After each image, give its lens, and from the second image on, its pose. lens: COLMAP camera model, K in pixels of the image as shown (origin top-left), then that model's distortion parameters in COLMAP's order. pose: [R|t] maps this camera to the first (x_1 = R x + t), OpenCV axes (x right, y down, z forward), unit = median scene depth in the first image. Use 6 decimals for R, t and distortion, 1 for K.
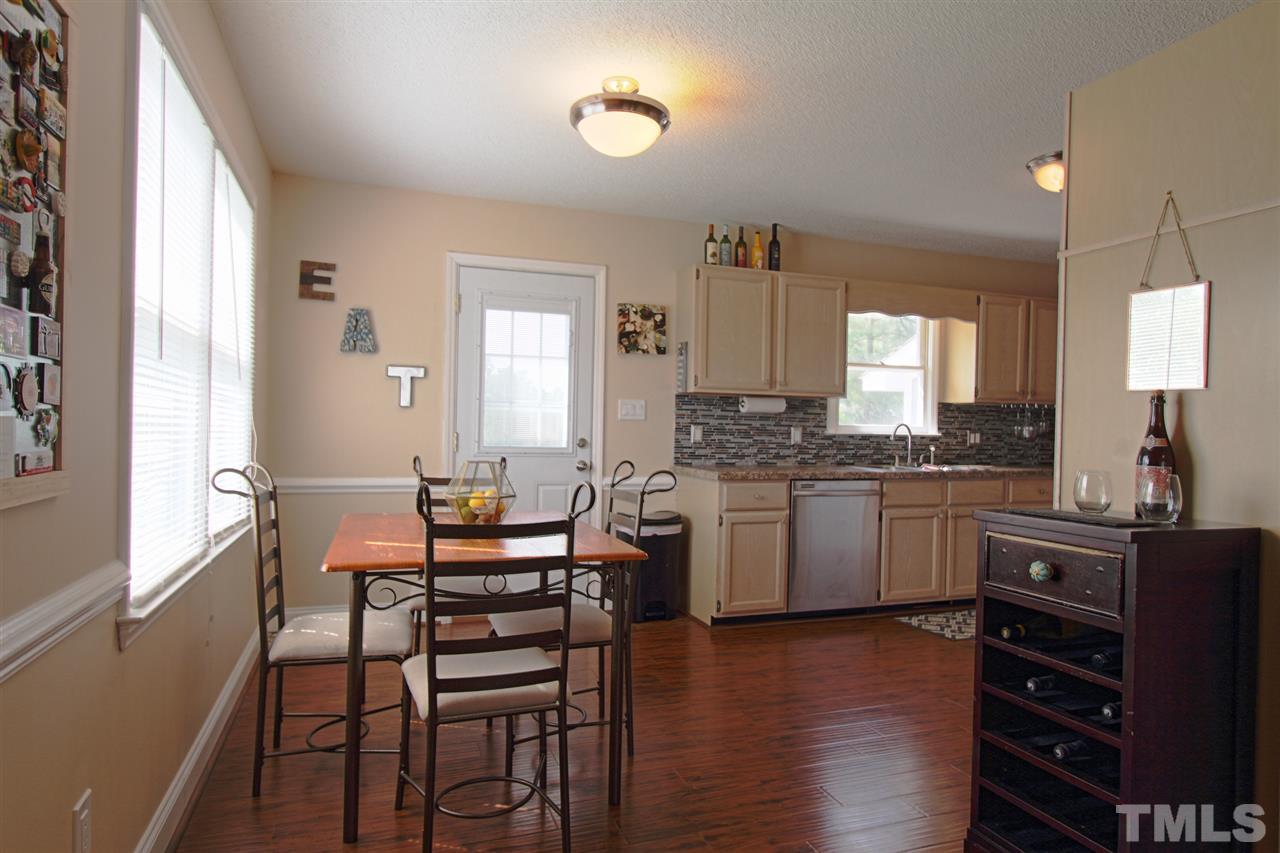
lens RADIAL K [[759.2, 0, 642.3], [0, 759.2, 430.5], [0, 0, 1]] dist [-0.006972, 0.000258]
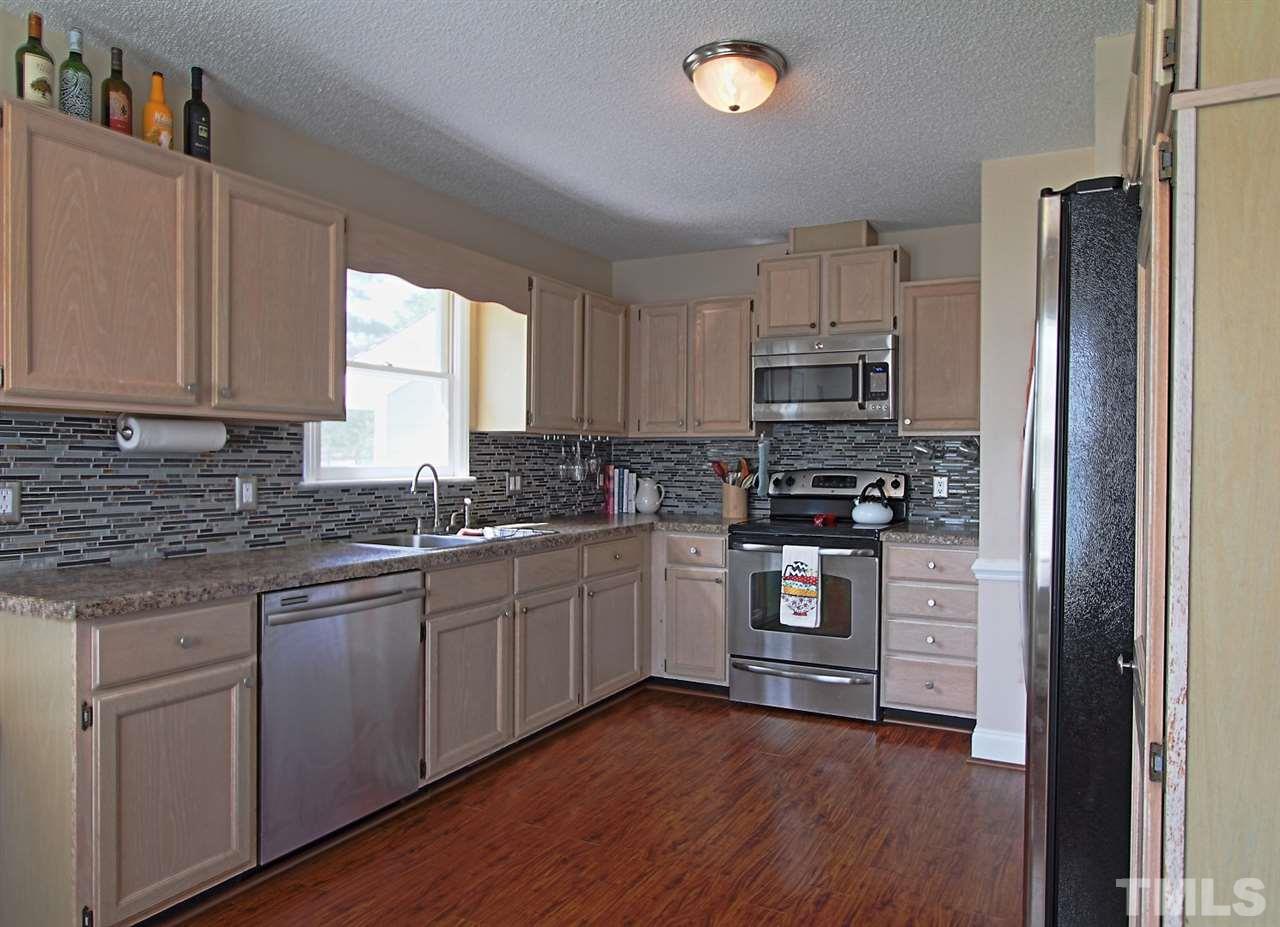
lens RADIAL K [[827.5, 0, 702.5], [0, 827.5, 469.6], [0, 0, 1]] dist [-0.016202, 0.004842]
pose [[0.705328, -0.022513, 0.708524, 0.022654], [0.010303, 0.999716, 0.021509, -0.019477], [-0.708806, -0.007871, 0.705359, 0.385588]]
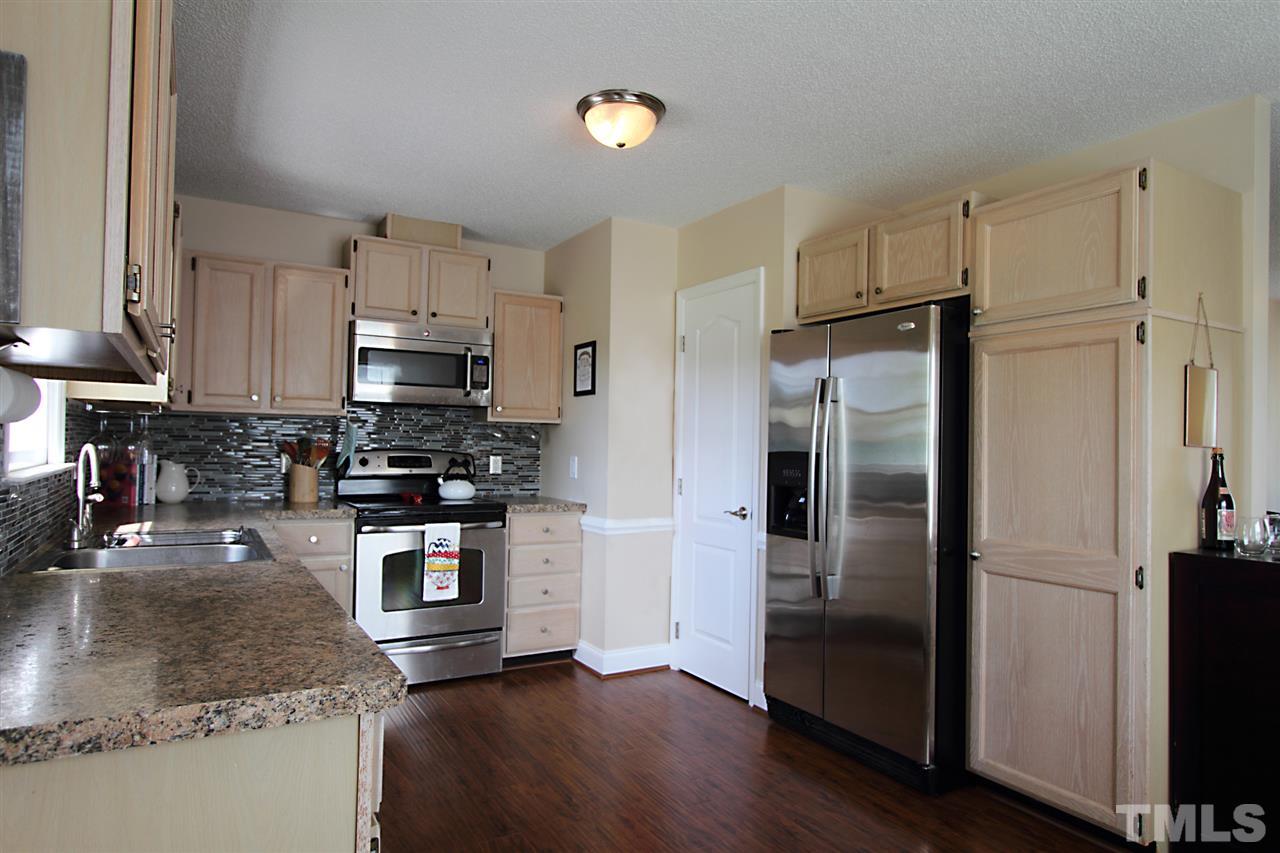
lens RADIAL K [[759.2, 0, 643.7], [0, 759.2, 430.4], [0, 0, 1]] dist [-0.006972, 0.000258]
pose [[-0.182919, -0.003488, 0.983122, -0.155618], [-0.016350, 0.999866, 0.000506, -0.026471], [-0.982992, -0.015982, -0.182952, 0.853754]]
